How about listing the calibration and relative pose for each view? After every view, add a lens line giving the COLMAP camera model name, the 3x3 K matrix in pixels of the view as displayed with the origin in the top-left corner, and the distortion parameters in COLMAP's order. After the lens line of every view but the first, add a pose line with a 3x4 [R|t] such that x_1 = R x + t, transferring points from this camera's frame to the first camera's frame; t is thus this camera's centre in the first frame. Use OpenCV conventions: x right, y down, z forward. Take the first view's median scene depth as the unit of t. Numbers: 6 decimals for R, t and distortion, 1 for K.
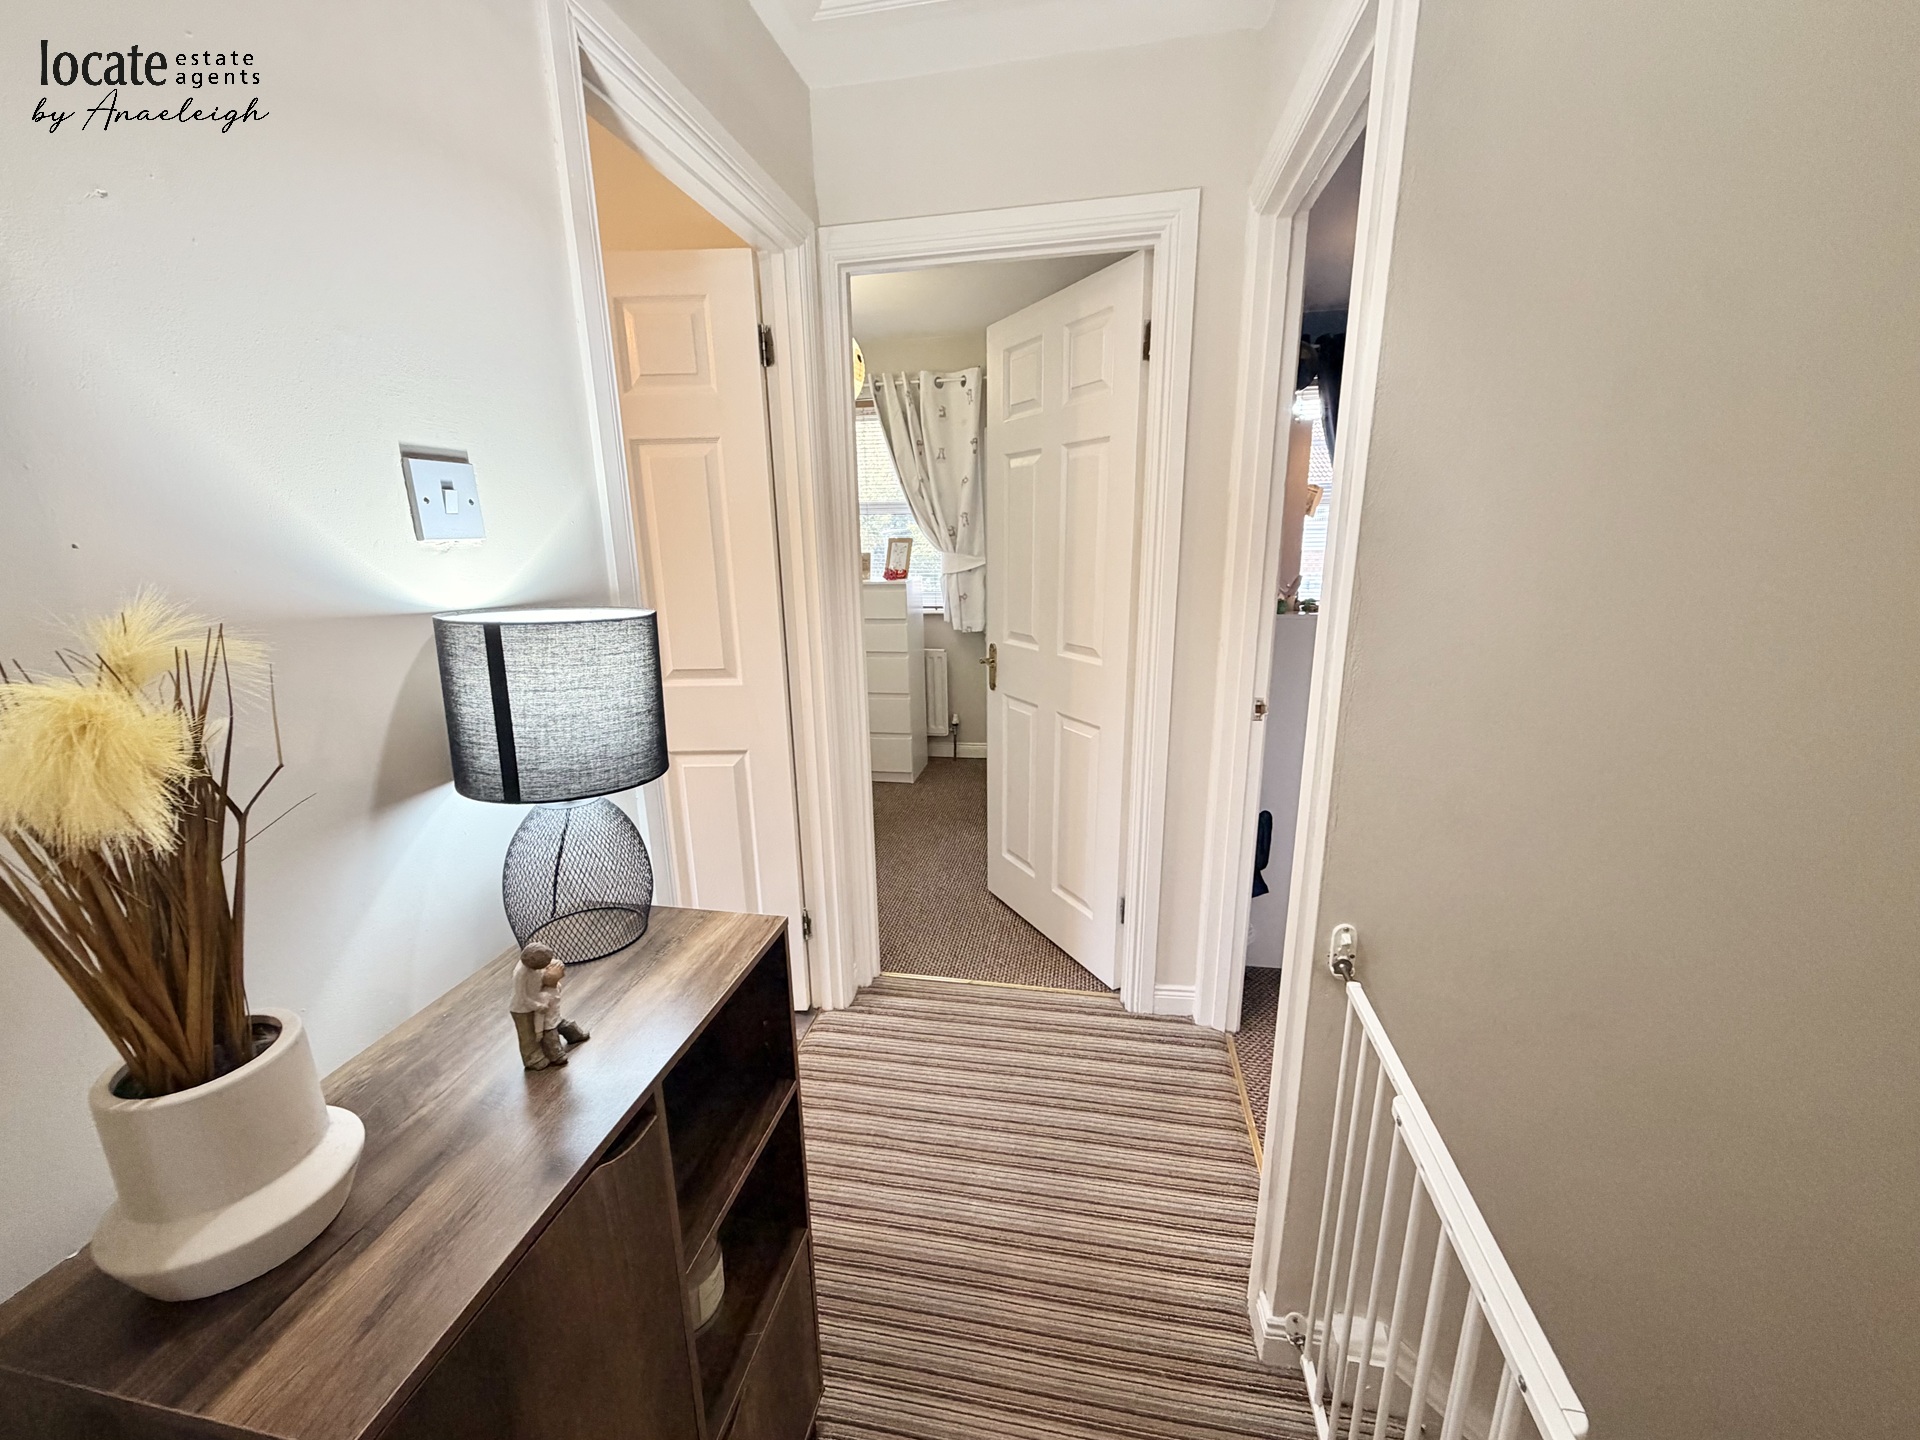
lens RADIAL K [[766.8, 0, 961.0], [0, 766.8, 721.1], [0, 0, 1]] dist [-0.001814, 0.000208]
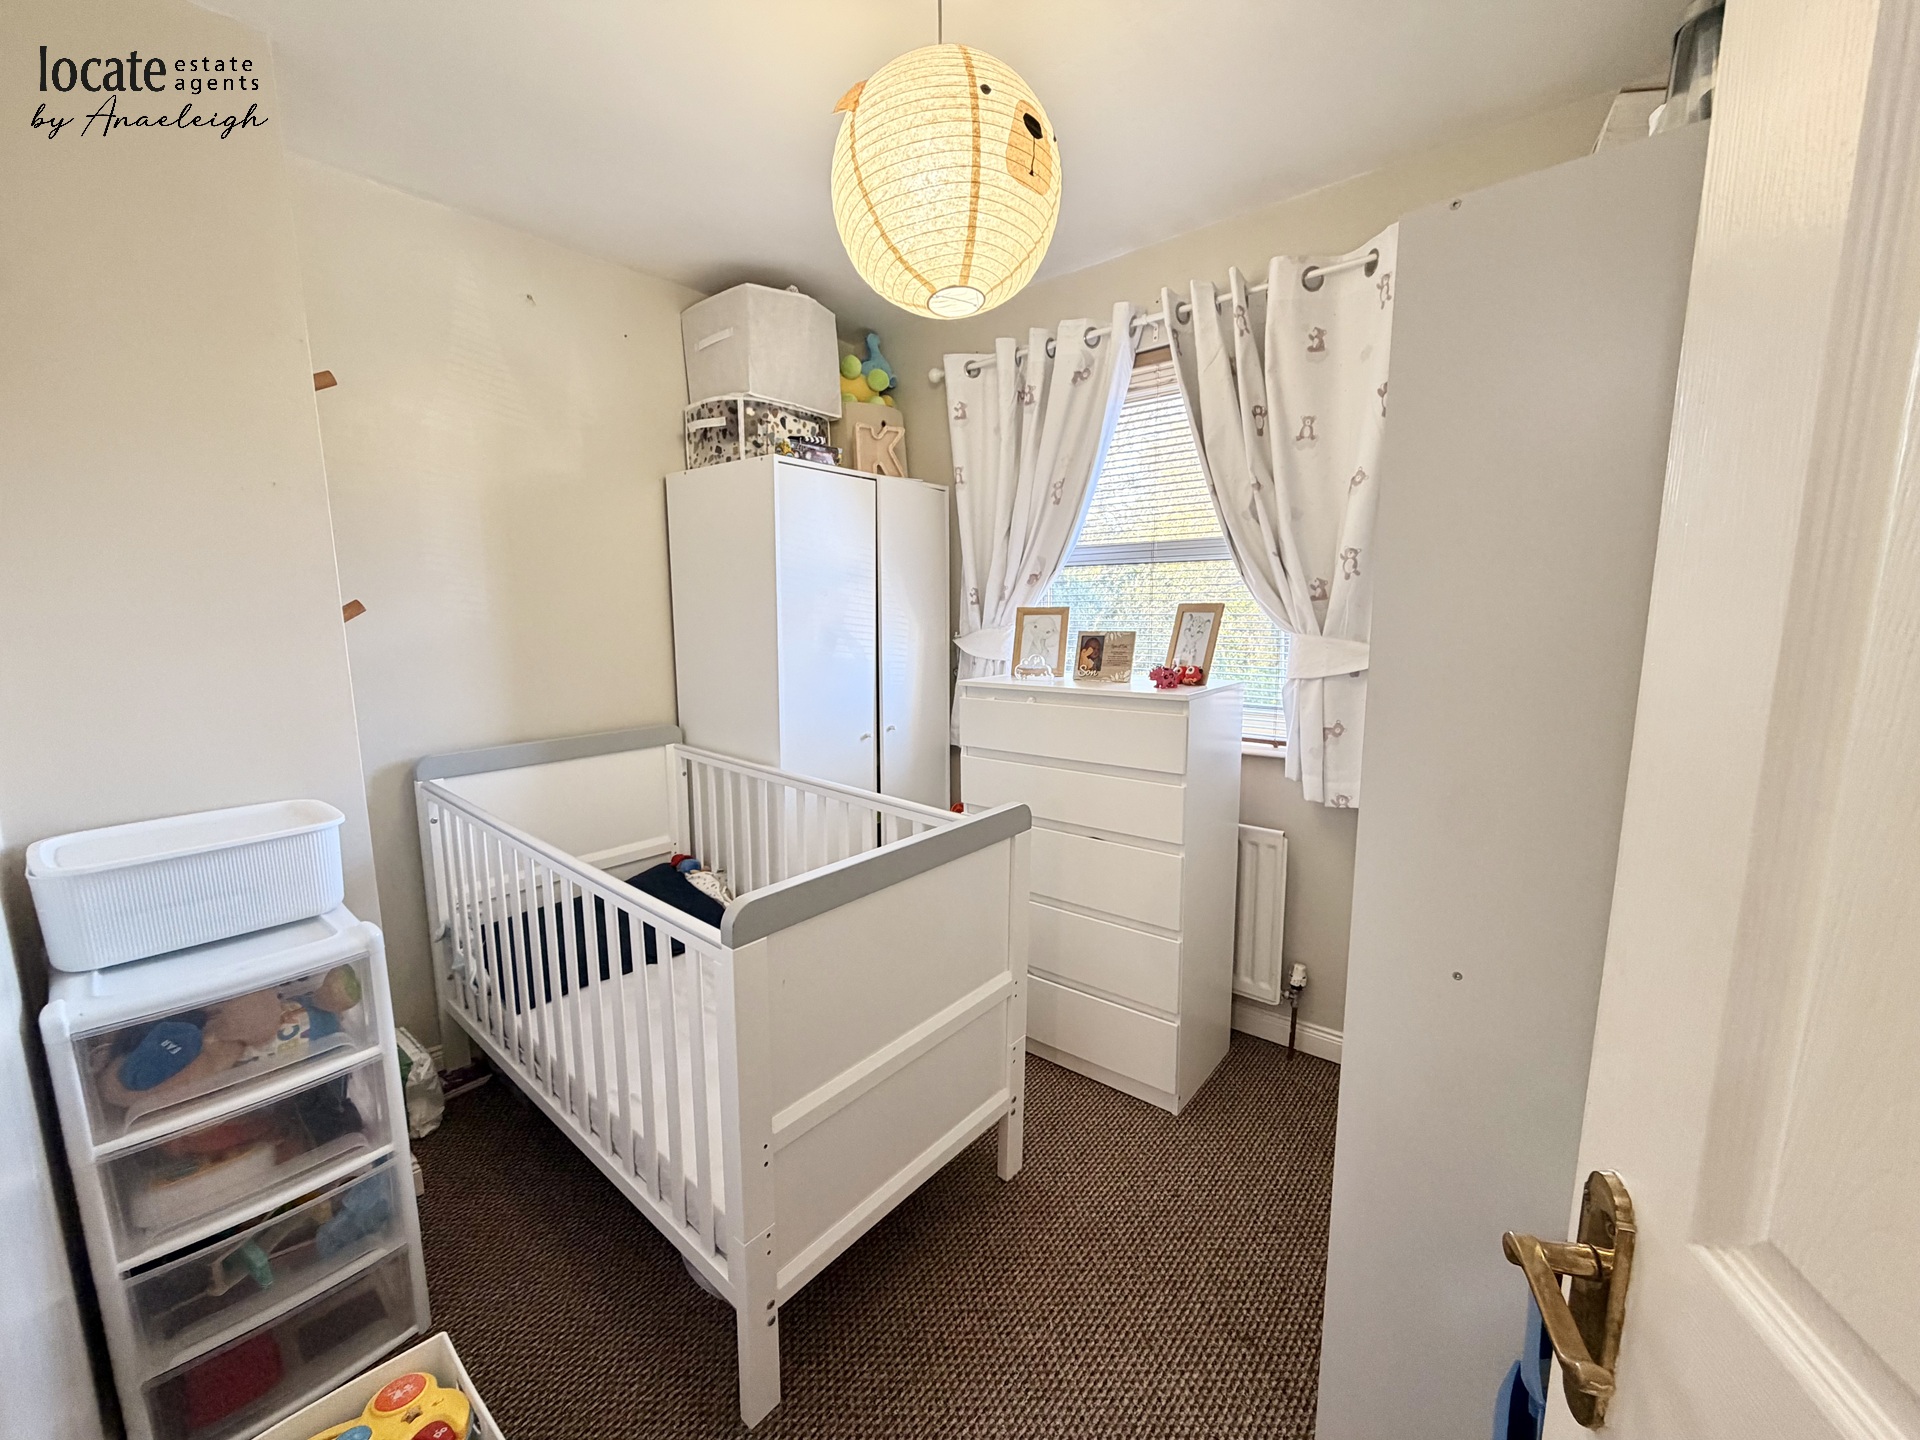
lens RADIAL K [[766.8, 0, 927.8], [0, 766.8, 719.1], [0, 0, 1]] dist [-0.001814, 0.000208]
pose [[0.867185, 0.074910, -0.492319, 0.017619], [-0.121825, 0.990494, -0.063874, -0.111694], [0.482855, 0.115367, 0.868068, 0.492227]]
